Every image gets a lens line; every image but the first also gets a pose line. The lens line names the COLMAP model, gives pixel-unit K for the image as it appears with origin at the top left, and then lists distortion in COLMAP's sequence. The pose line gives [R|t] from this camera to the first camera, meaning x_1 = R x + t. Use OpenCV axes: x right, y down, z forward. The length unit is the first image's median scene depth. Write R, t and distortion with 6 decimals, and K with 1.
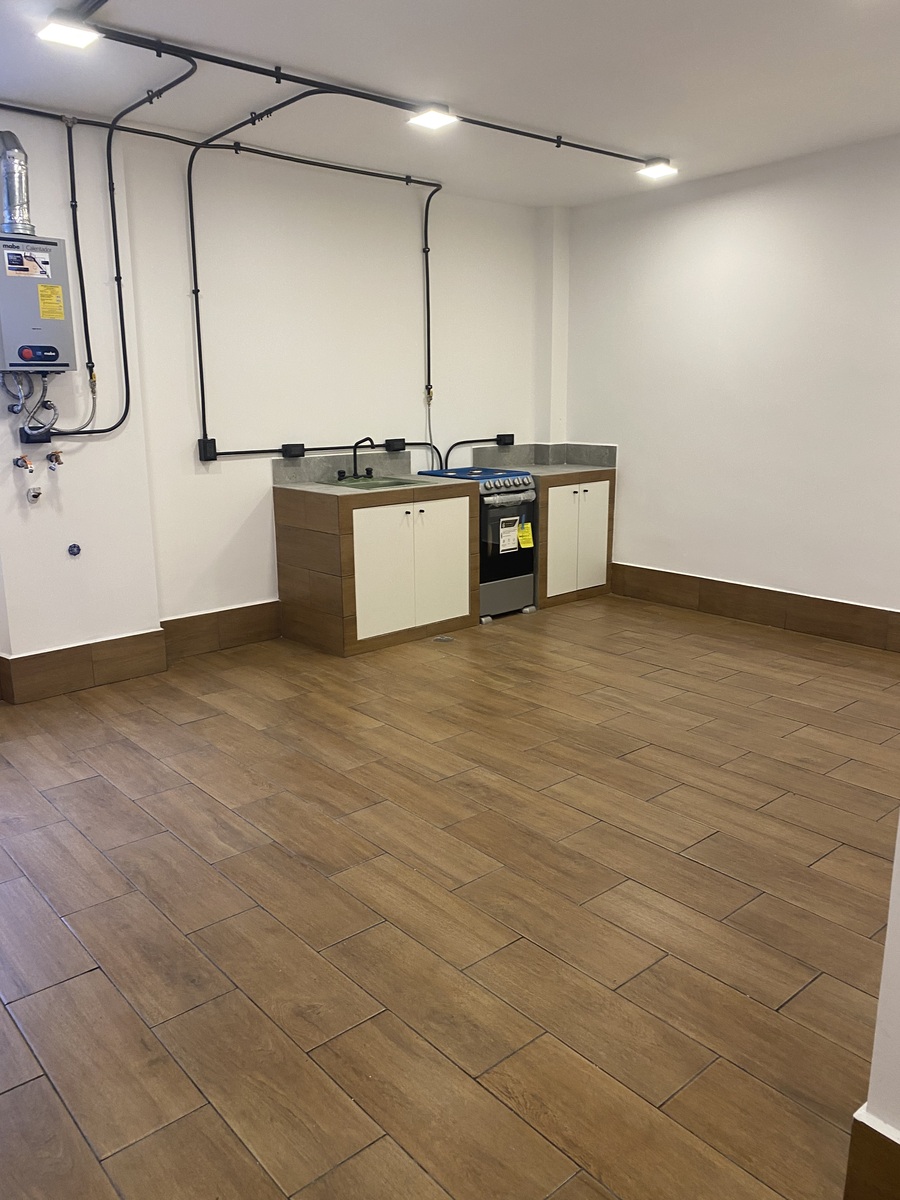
lens RADIAL K [[909.3, 0, 440.2], [0, 909.3, 594.4], [0, 0, 1]] dist [0.039627, -0.052287]
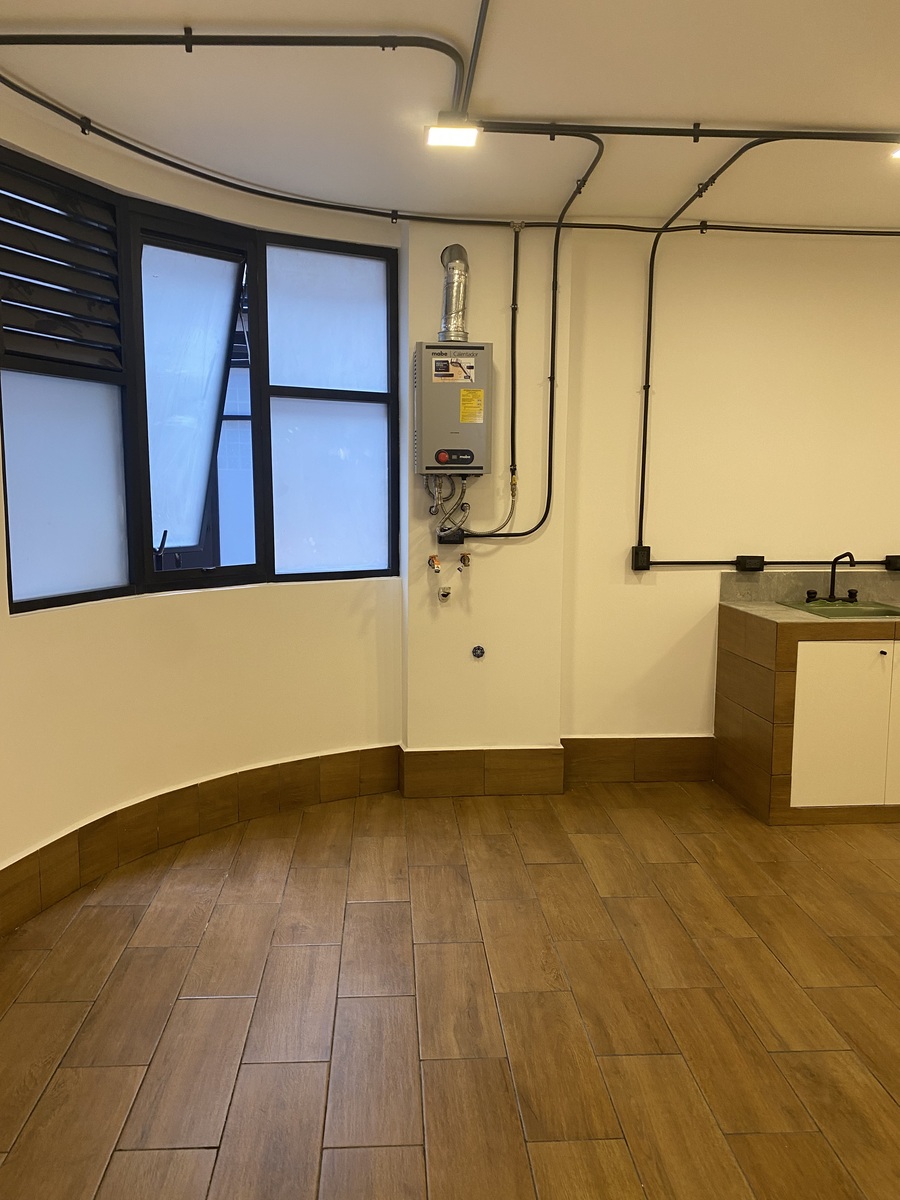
lens RADIAL K [[909.3, 0, 438.8], [0, 909.3, 597.6], [0, 0, 1]] dist [0.039627, -0.052287]
pose [[0.794676, 0.086226, -0.600879, 0.150359], [-0.144026, 0.988377, -0.048647, -0.054648], [0.589700, 0.125201, 0.797859, 0.197326]]
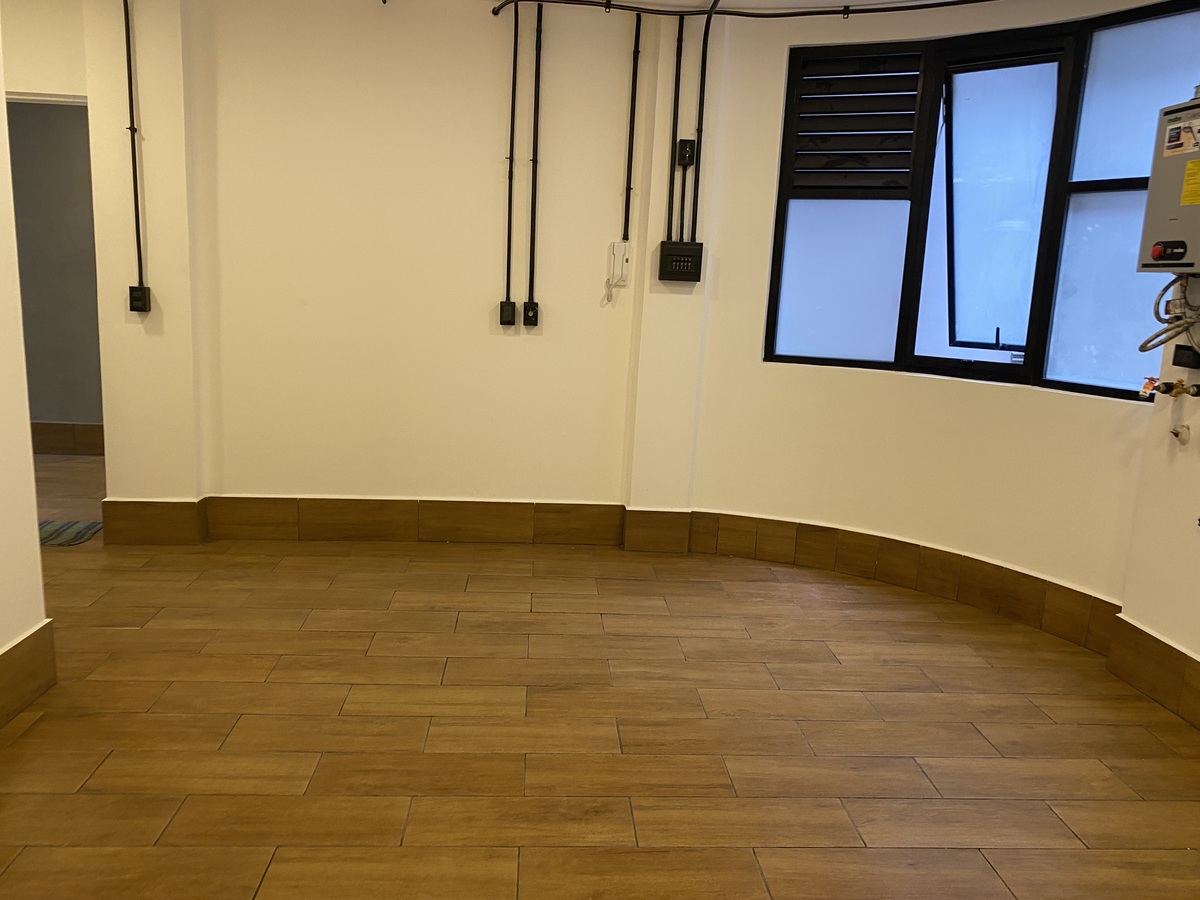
lens RADIAL K [[909.3, 0, 594.5], [0, 909.3, 447.7], [0, 0, 1]] dist [0.039627, -0.052287]
pose [[-0.603986, 0.131684, -0.786041, 0.454772], [-0.213300, 0.923571, 0.318622, -0.234813], [0.767921, 0.360106, -0.529736, 1.021517]]
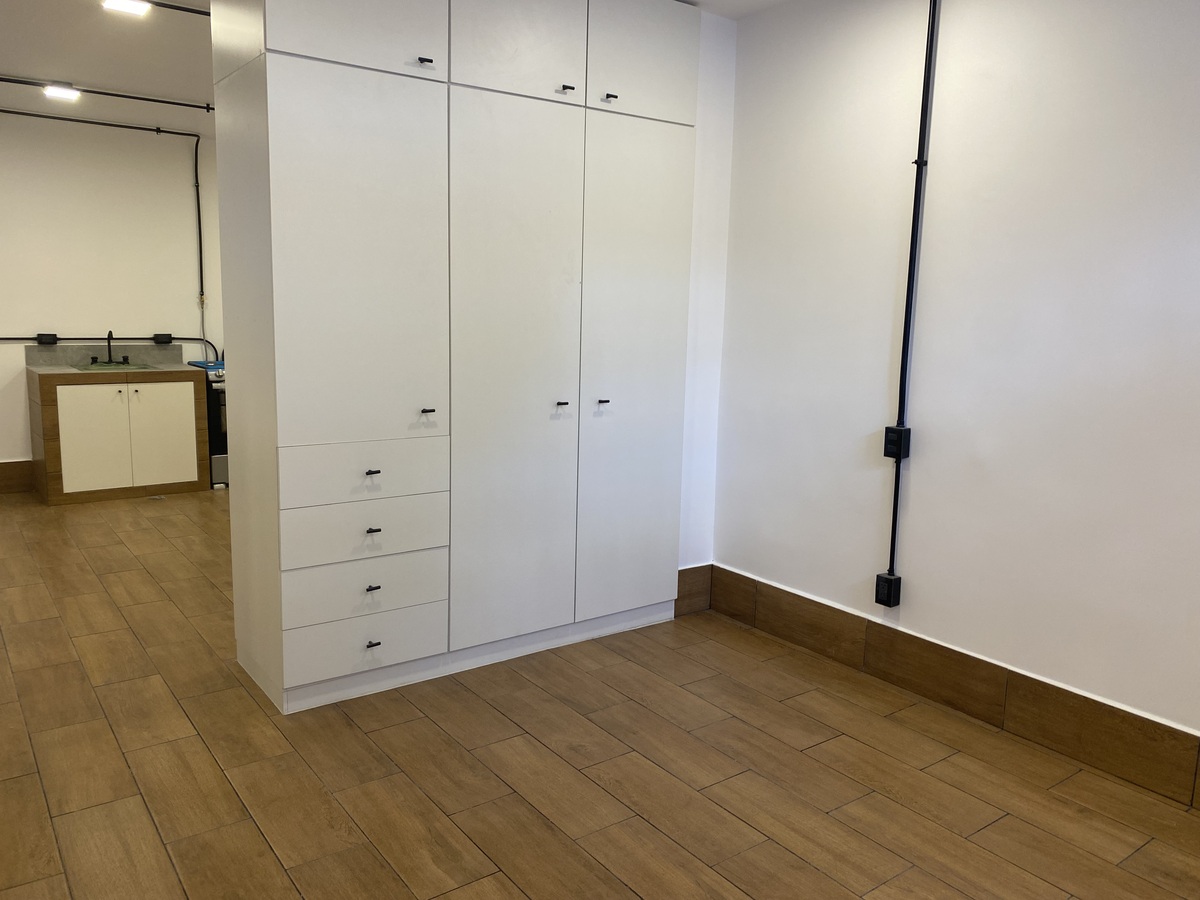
lens RADIAL K [[909.3, 0, 594.6], [0, 909.3, 427.5], [0, 0, 1]] dist [0.039627, -0.052287]
pose [[0.997098, 0.041047, -0.064110, 0.825538], [-0.046732, 0.994858, -0.089853, 0.047623], [0.060092, 0.092589, 0.993889, -0.223076]]
